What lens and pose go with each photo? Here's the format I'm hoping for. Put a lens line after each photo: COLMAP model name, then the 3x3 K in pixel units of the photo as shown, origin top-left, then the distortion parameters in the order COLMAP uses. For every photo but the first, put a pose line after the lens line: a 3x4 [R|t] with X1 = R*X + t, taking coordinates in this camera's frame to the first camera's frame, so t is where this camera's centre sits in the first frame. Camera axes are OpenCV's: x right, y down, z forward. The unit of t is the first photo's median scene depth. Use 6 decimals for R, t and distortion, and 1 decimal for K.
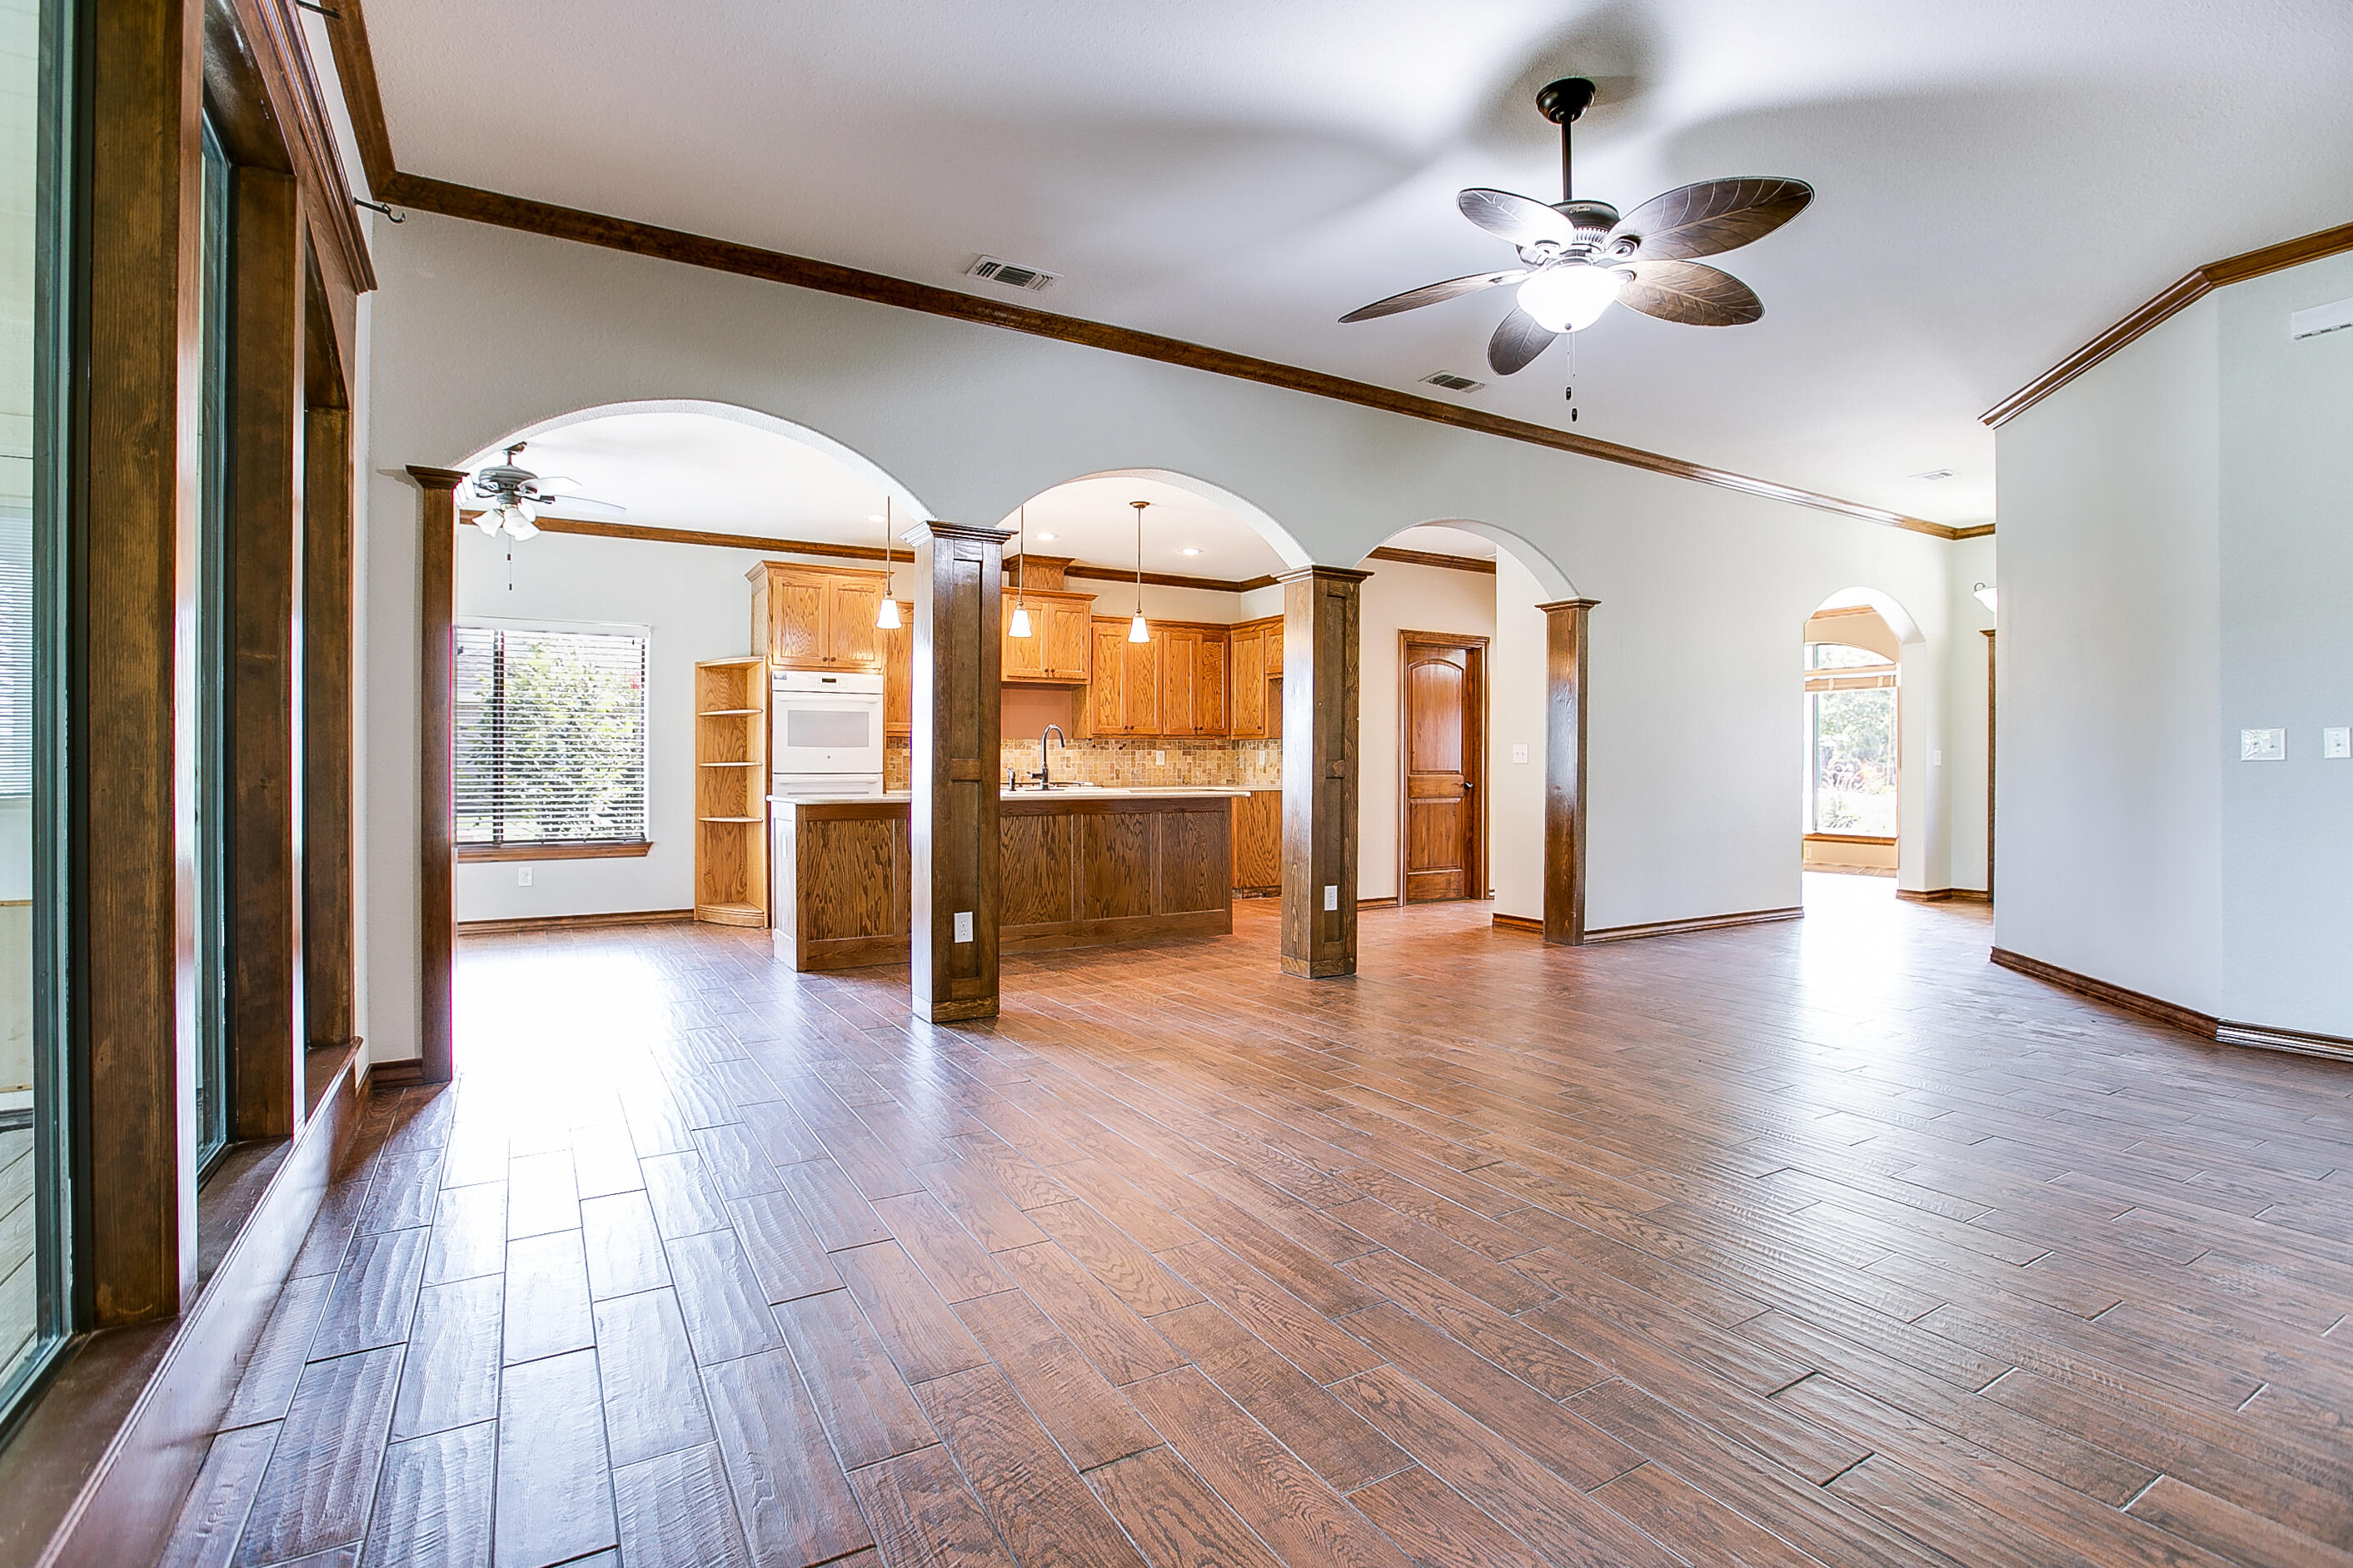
lens RADIAL K [[1107.9, 0, 1162.8], [0, 1107.9, 770.8], [0, 0, 1]] dist [-0.042282, 0.009884]
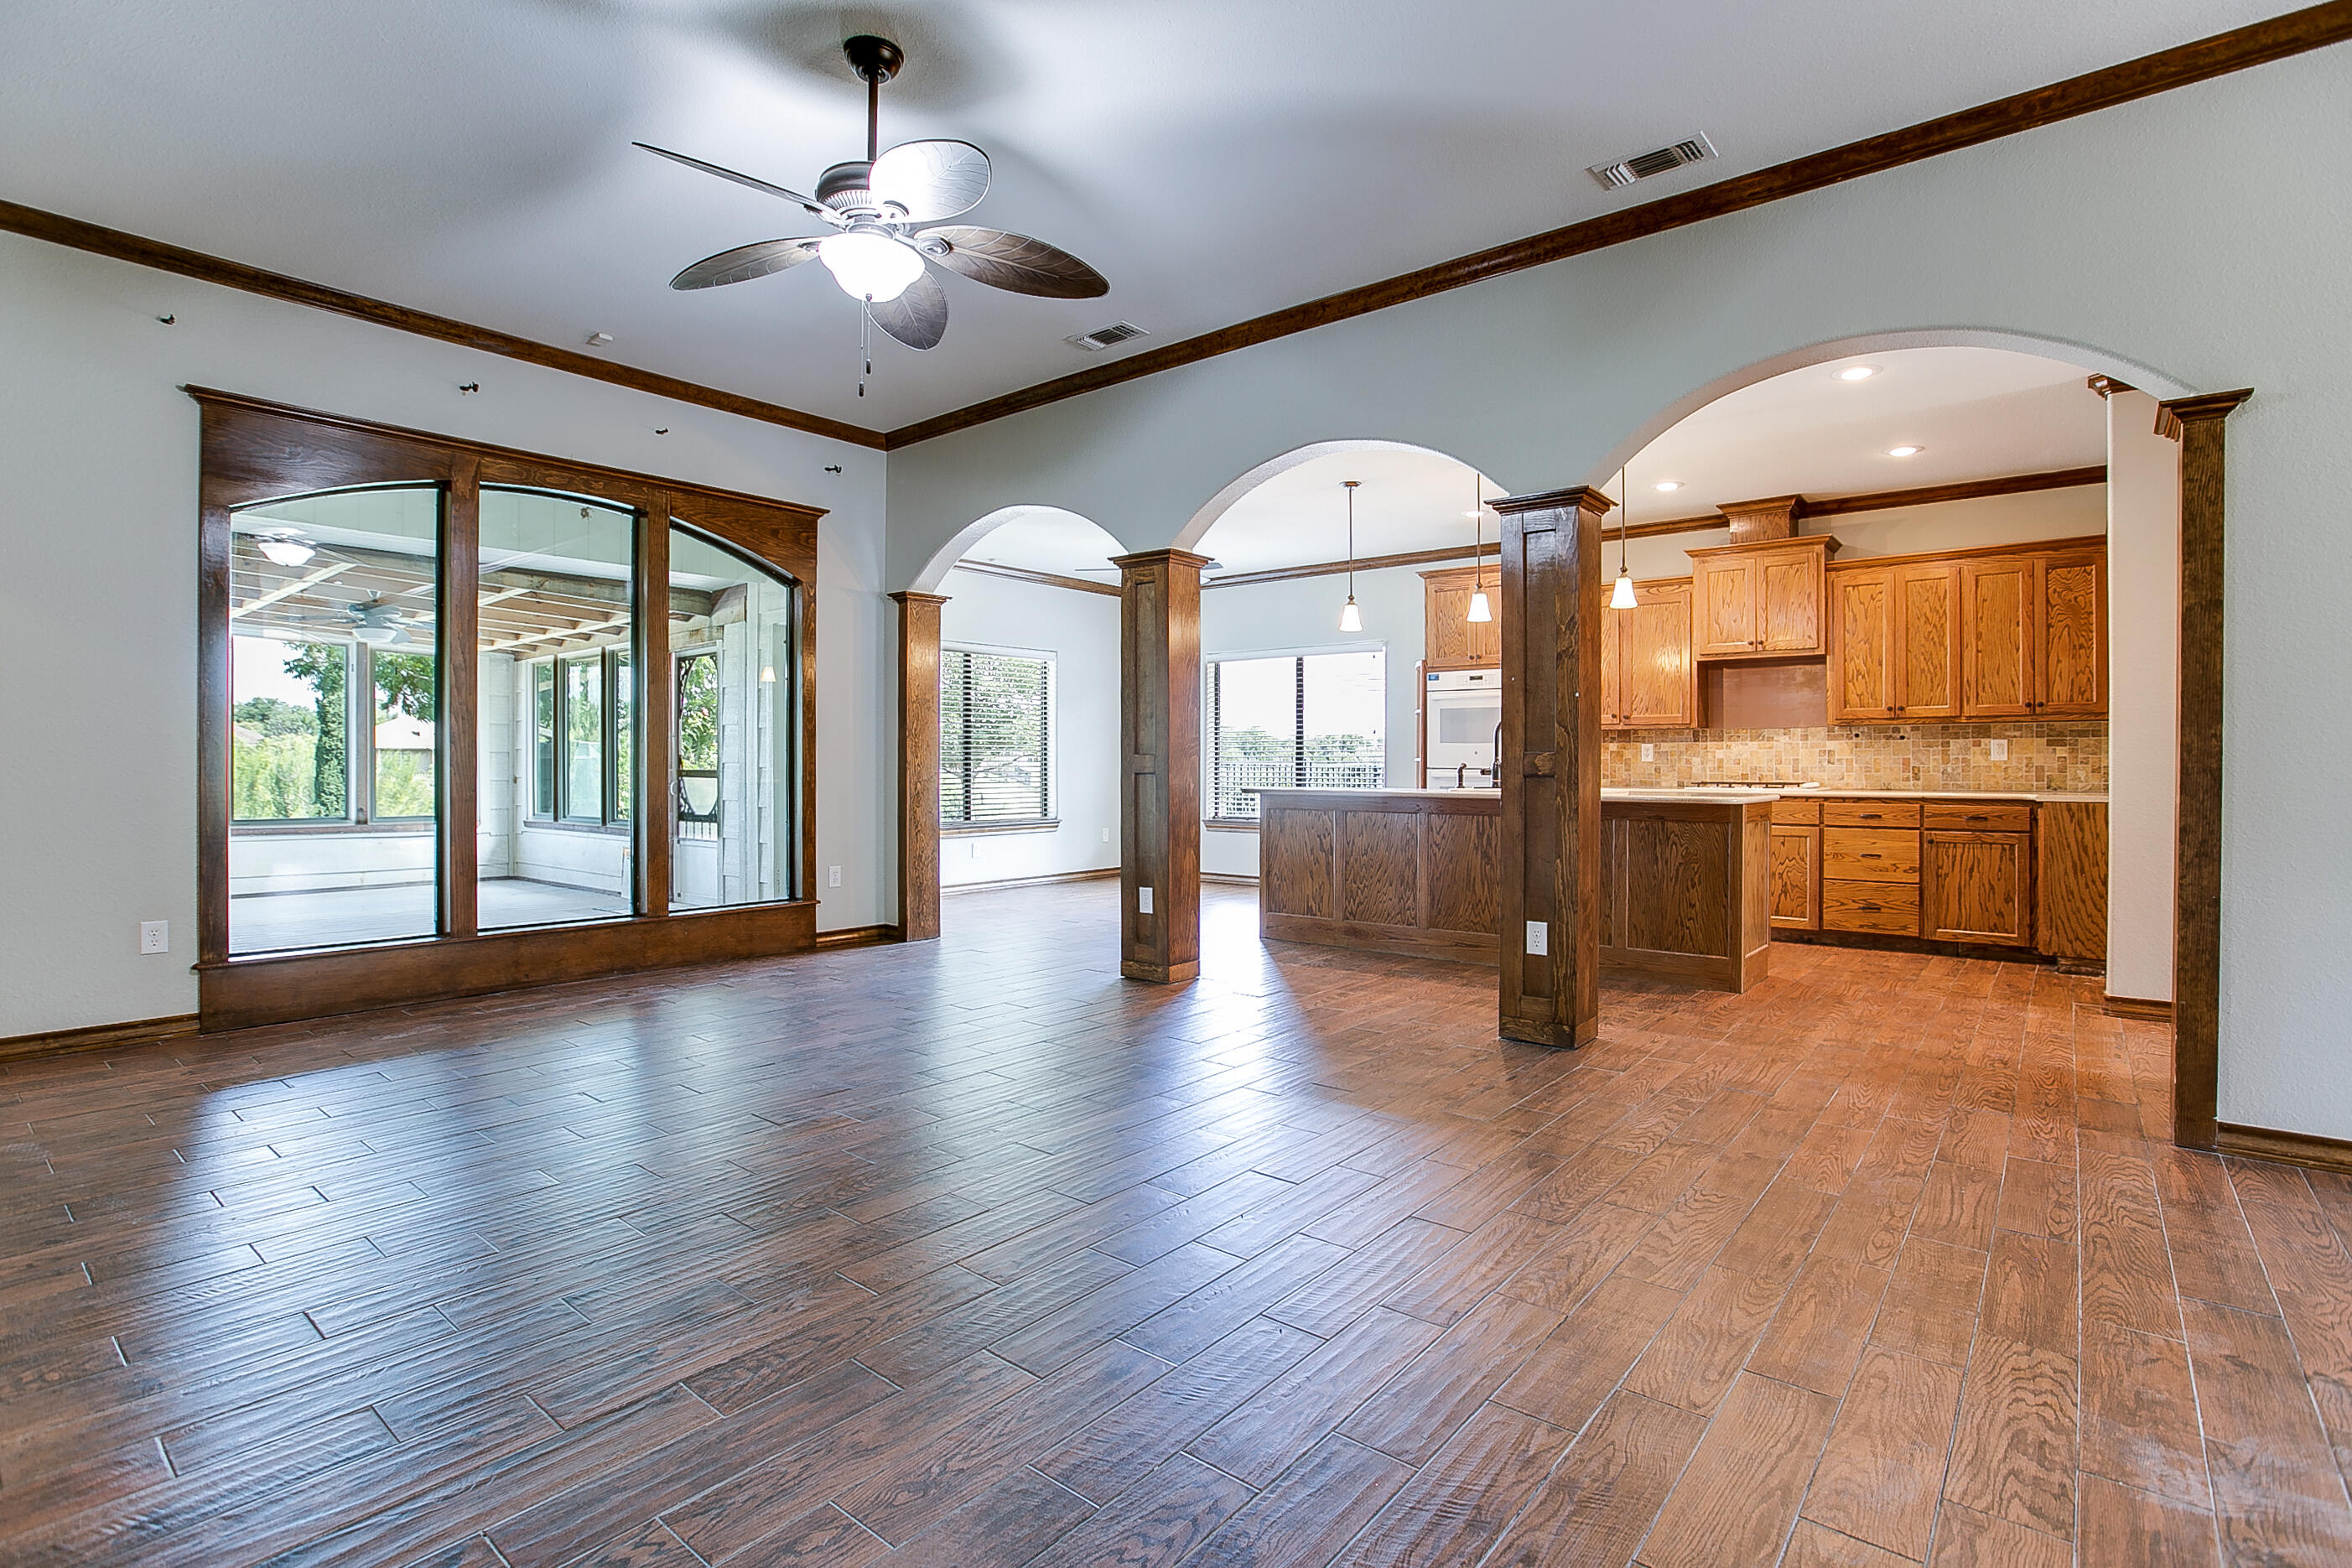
lens RADIAL K [[1107.5, 0, 1196.5], [0, 1107.5, 774.8], [0, 0, 1]] dist [-0.042282, 0.009884]
pose [[0.359316, 0.009959, -0.933163, 0.701123], [-0.004431, 0.999950, 0.008966, -0.000649], [0.933205, 0.000914, 0.359342, 0.478677]]
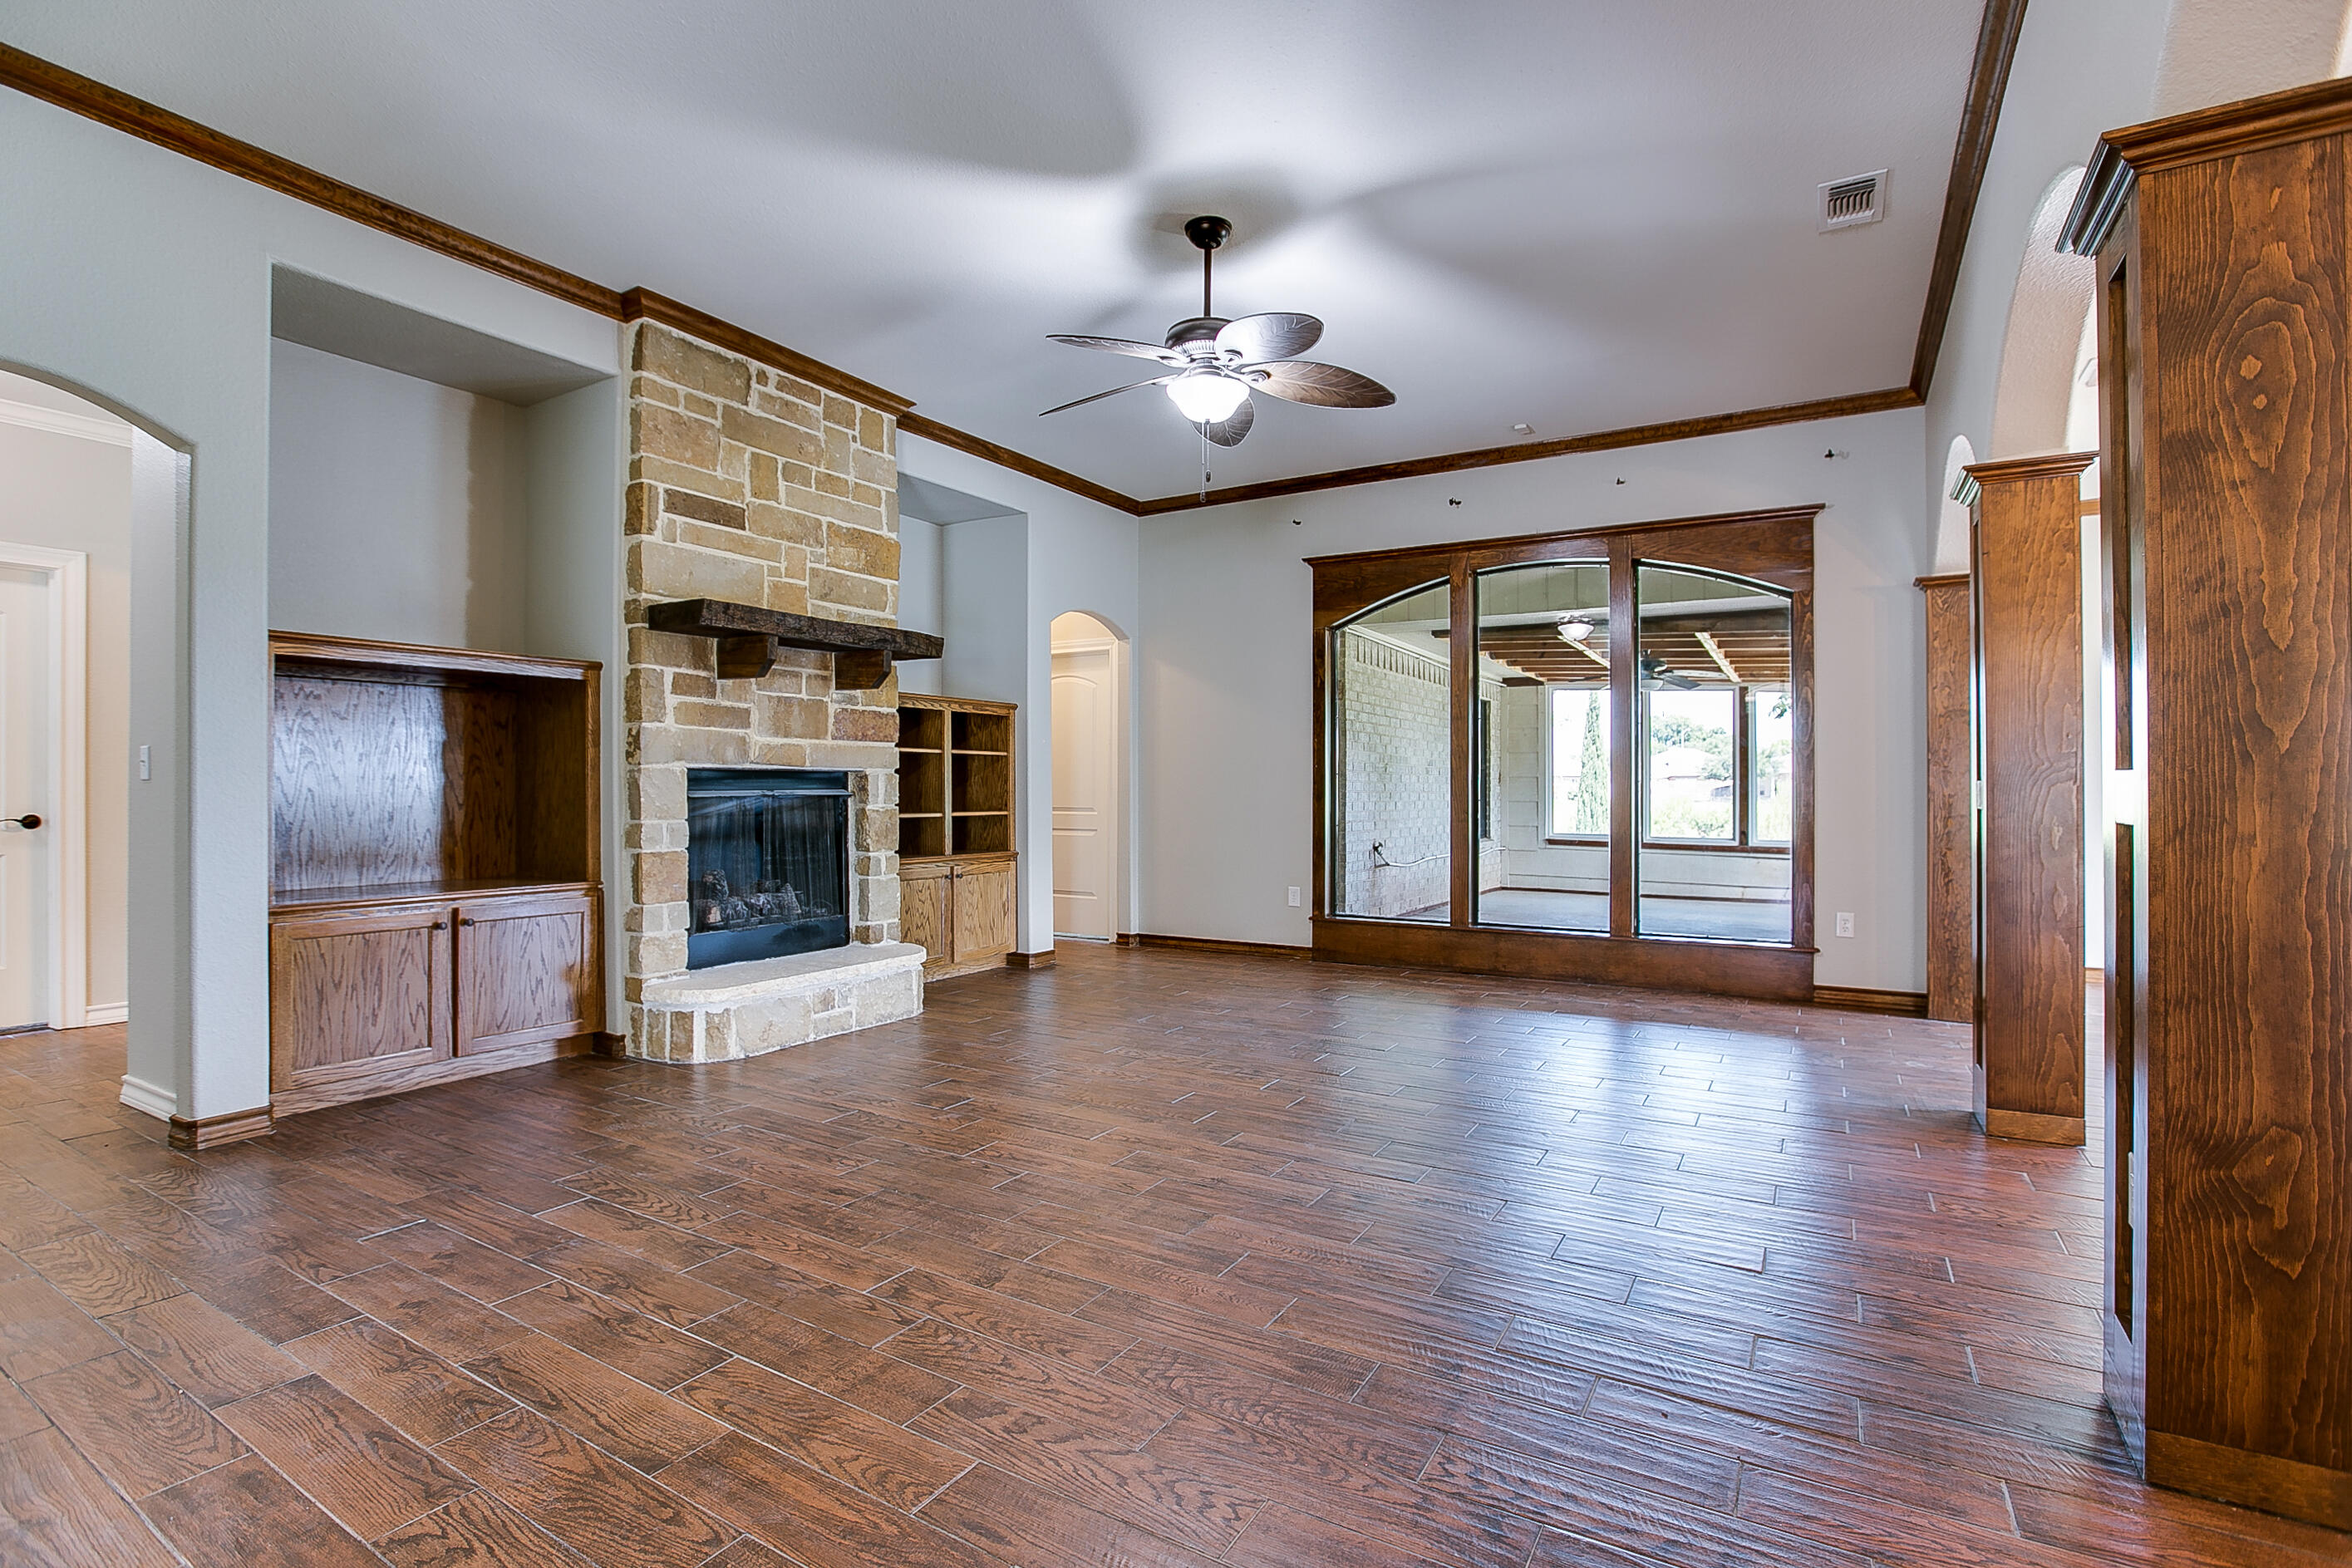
lens RADIAL K [[1107.4, 0, 1166.0], [0, 1107.4, 778.9], [0, 0, 1]] dist [-0.042282, 0.009884]
pose [[-0.878831, -0.005548, -0.477101, 0.508085], [-0.002562, 0.999973, -0.006909, -0.003570], [0.477127, -0.004850, -0.878821, 1.052919]]
